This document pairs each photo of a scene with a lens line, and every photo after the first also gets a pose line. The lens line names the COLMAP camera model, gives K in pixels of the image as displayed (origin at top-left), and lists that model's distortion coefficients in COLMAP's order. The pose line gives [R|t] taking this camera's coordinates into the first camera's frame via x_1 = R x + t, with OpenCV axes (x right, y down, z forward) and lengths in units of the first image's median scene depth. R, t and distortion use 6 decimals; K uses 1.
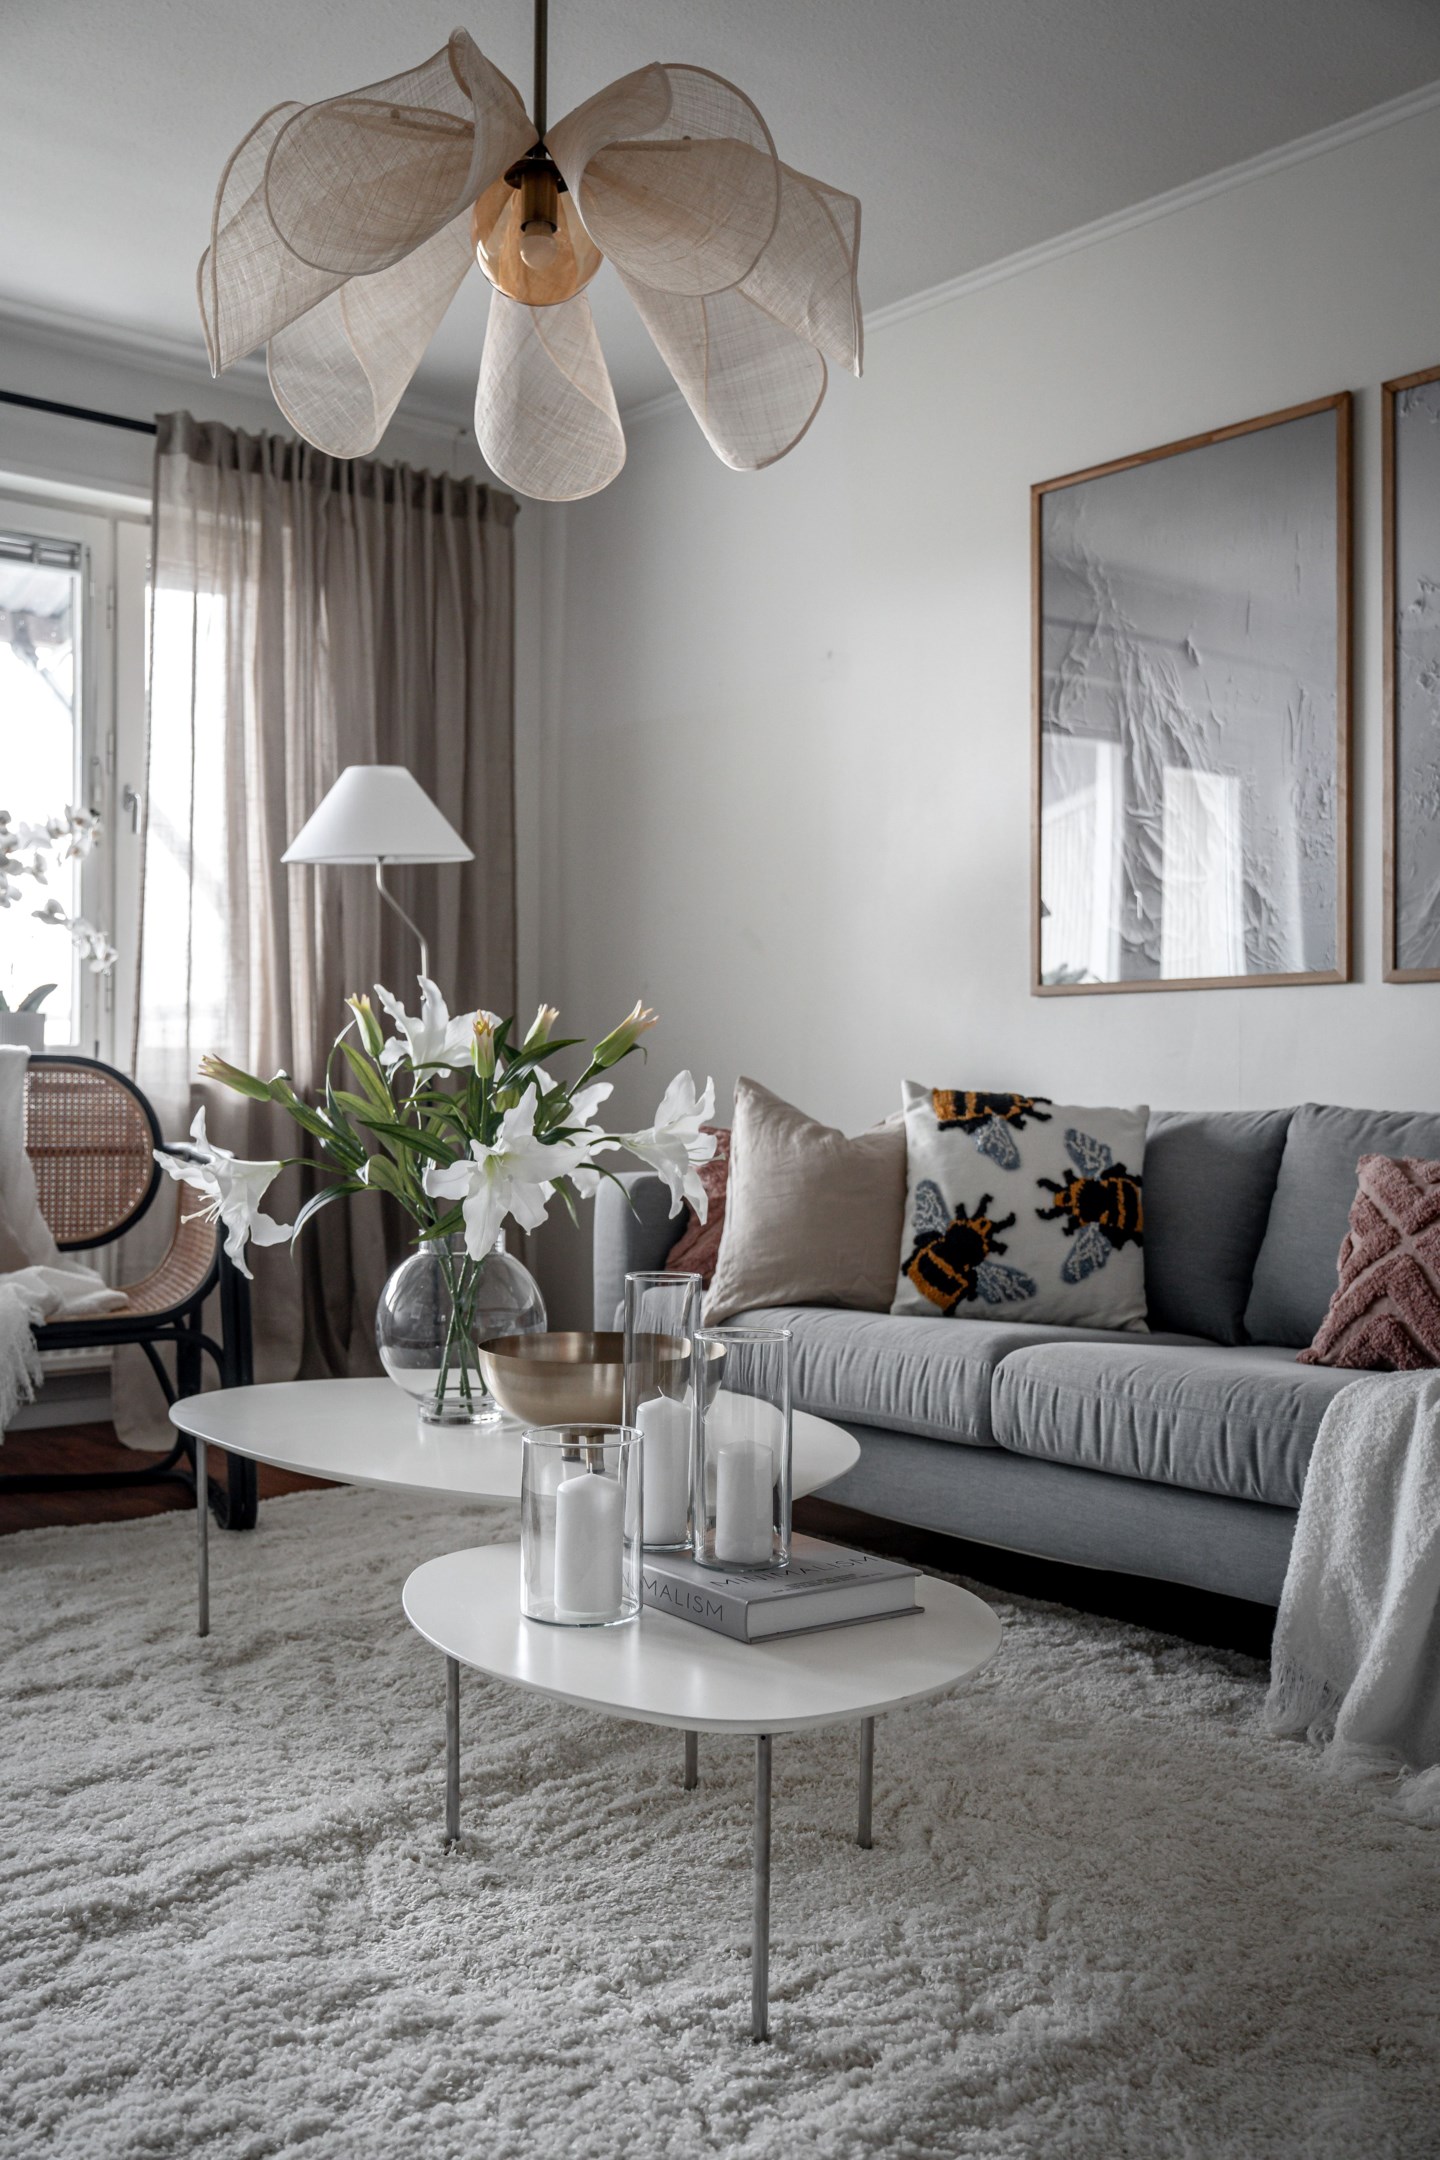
lens RADIAL K [[2083.5, 0, 718.5], [0, 2083.5, 1080.5], [0, 0, 1]] dist [0.003756, 0.000000]
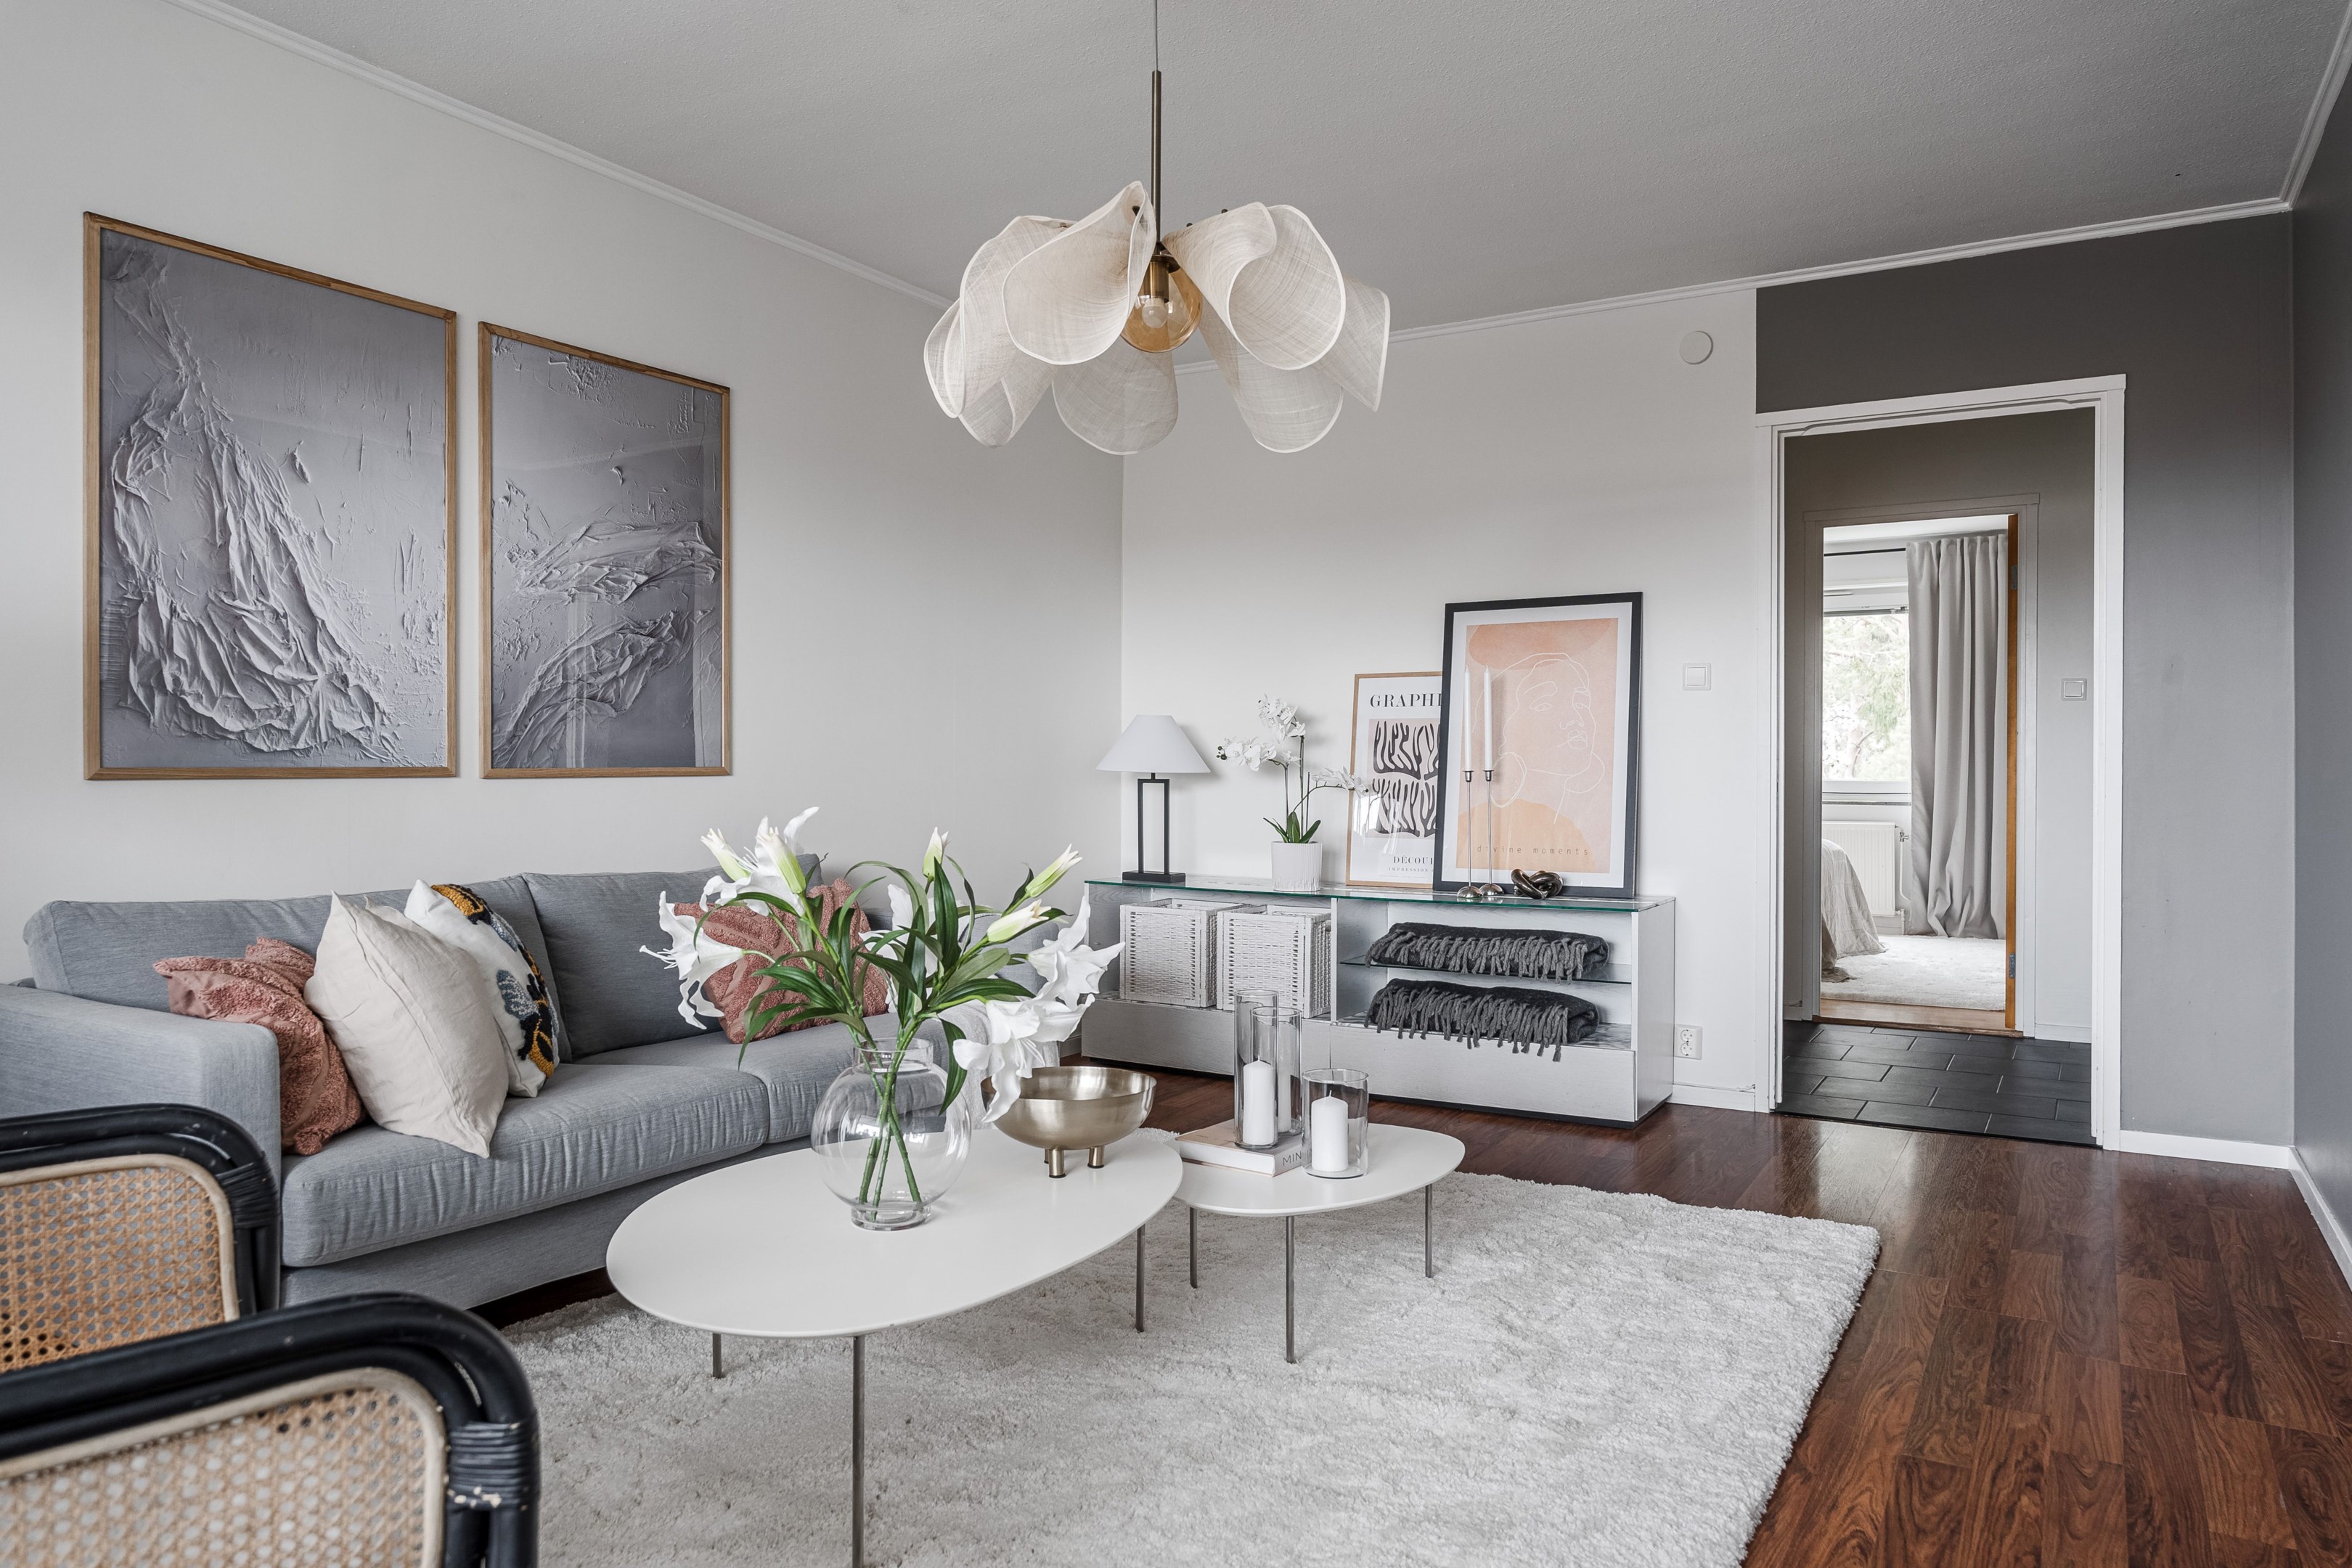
lens RADIAL K [[1496.3, 0, 1181.7], [0, 1496.3, 770.8], [0, 0, 1]] dist [-0.002950, -0.000414]
pose [[-0.323211, -0.006409, 0.946305, -0.891413], [-0.008166, 0.999959, 0.003983, -0.073357], [-0.946292, -0.006440, -0.323250, 1.102243]]
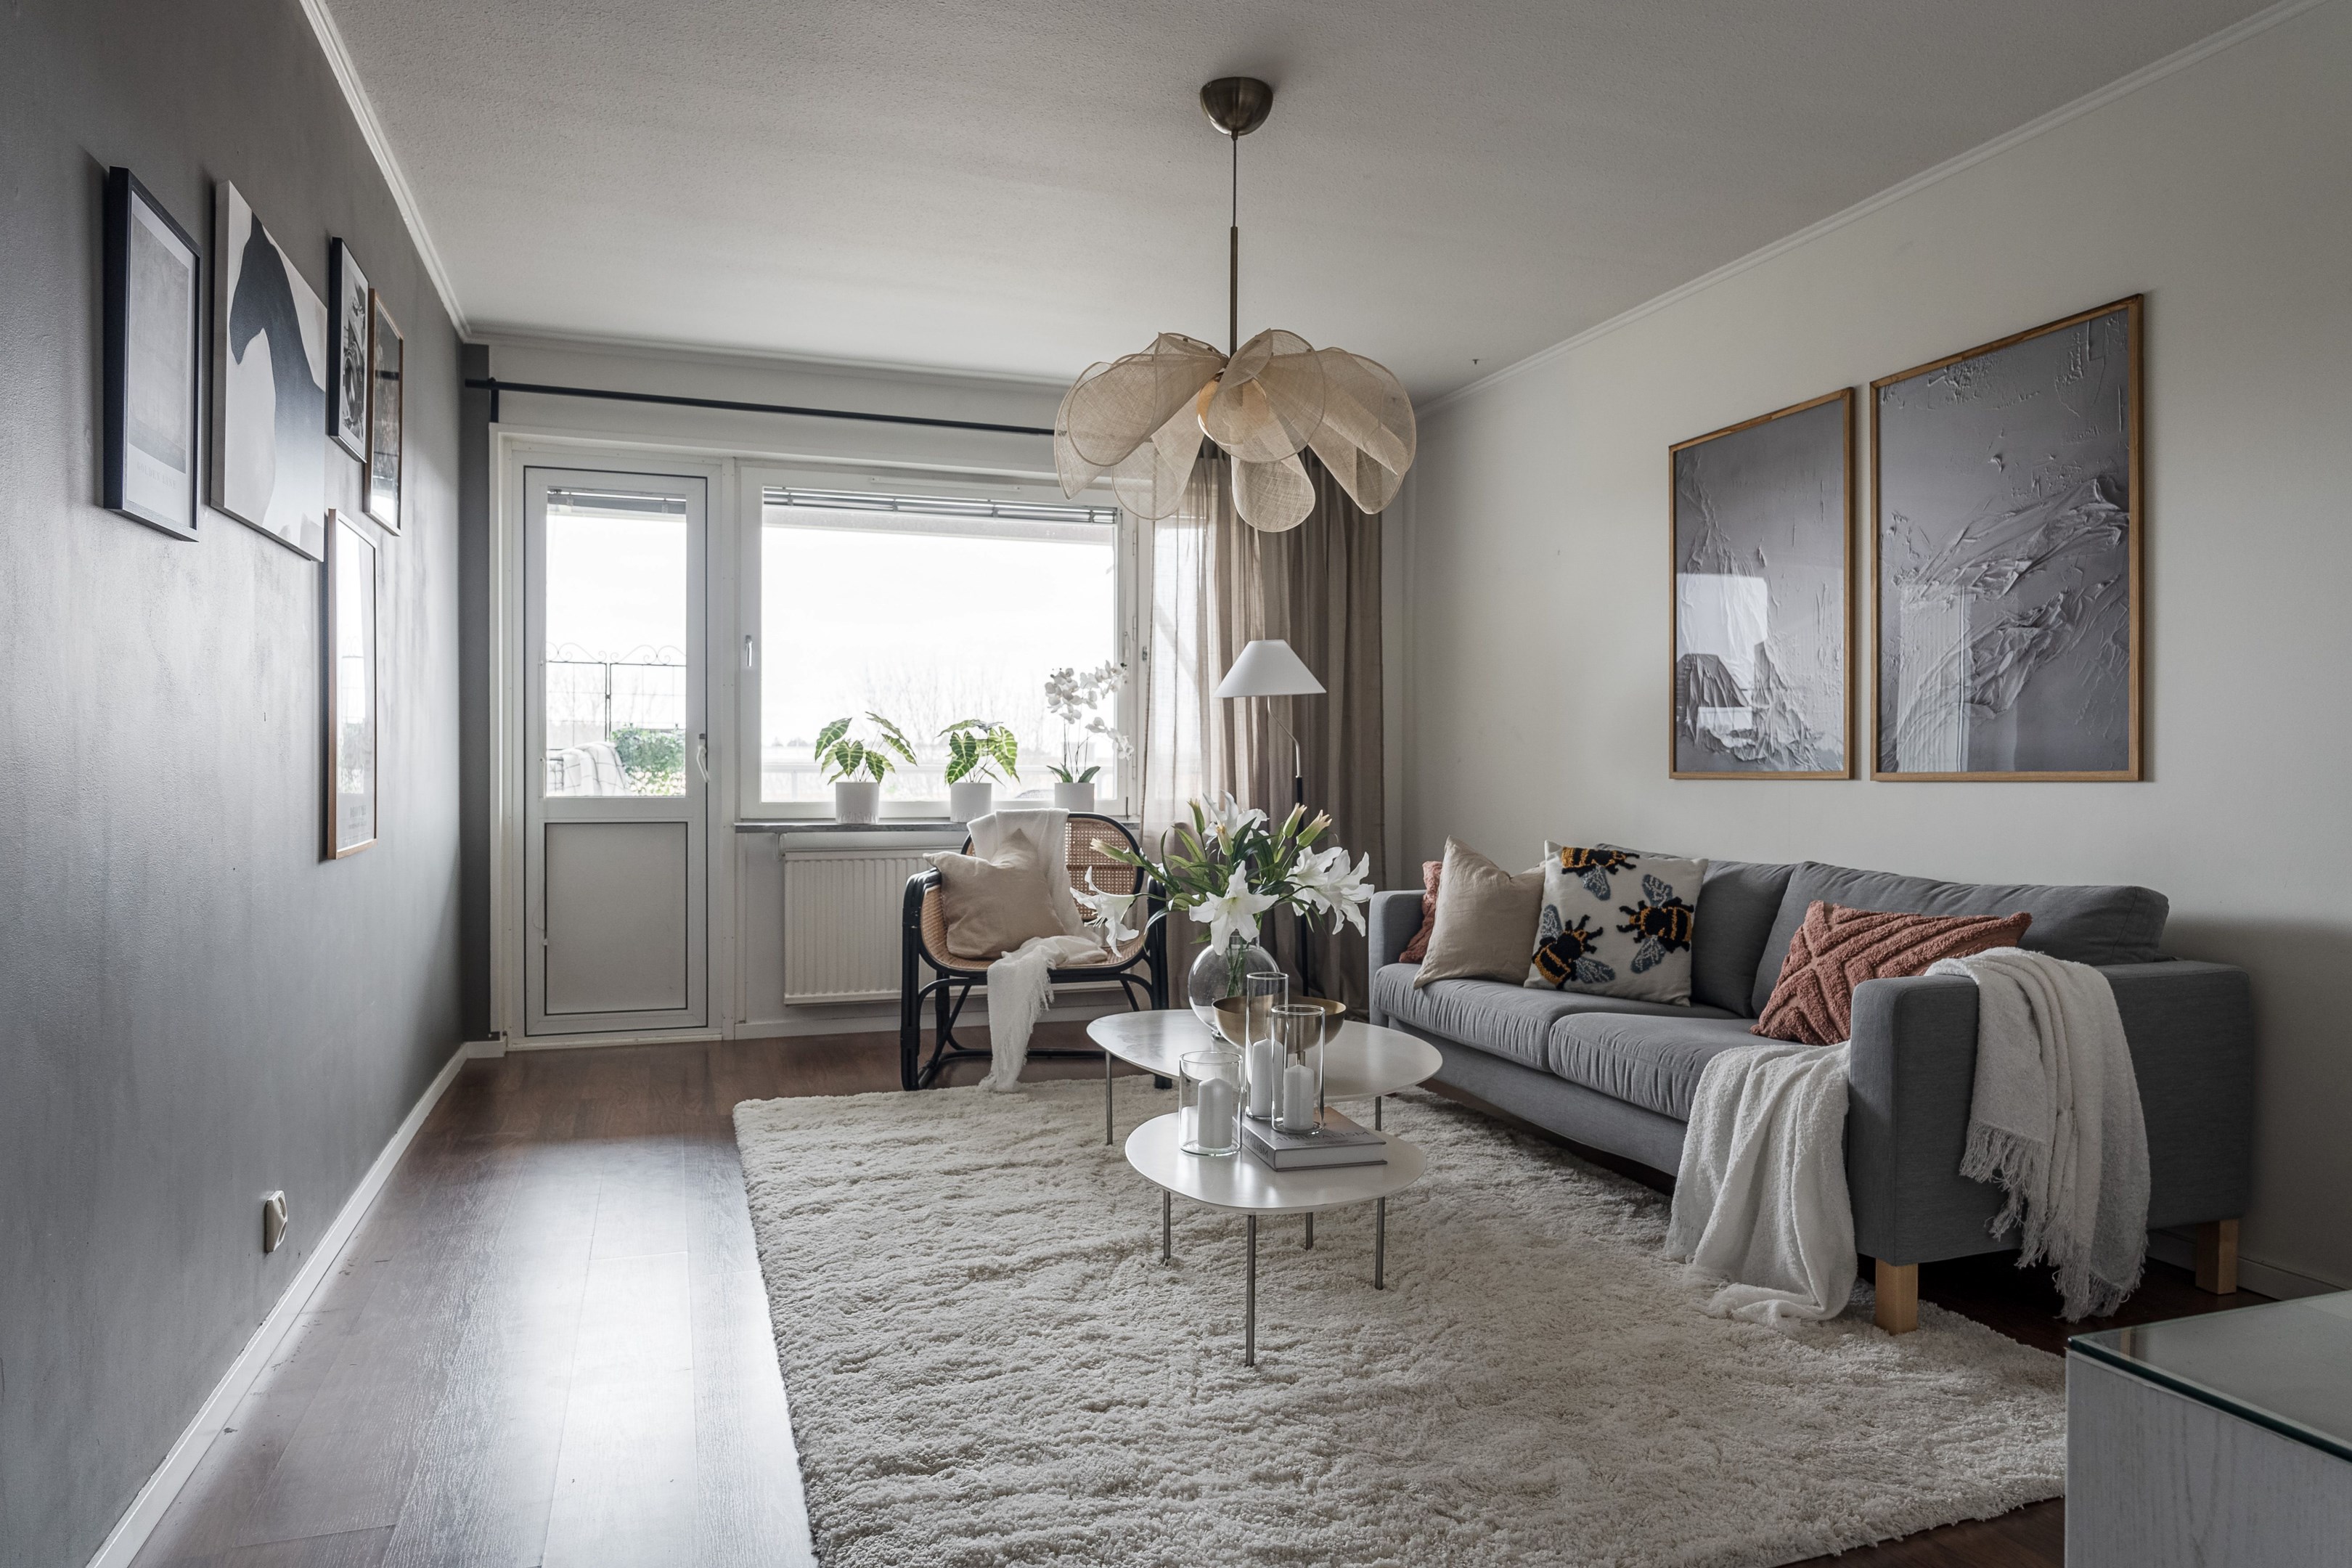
lens RADIAL K [[1473.9, 0, 1172.1], [0, 1473.9, 786.3], [0, 0, 1]] dist [-0.022315, -0.000367]
pose [[0.937682, 0.002313, -0.347487, 0.265605], [0.001907, 0.999929, 0.011801, -0.070154], [0.347489, -0.011728, 0.937611, -0.210874]]
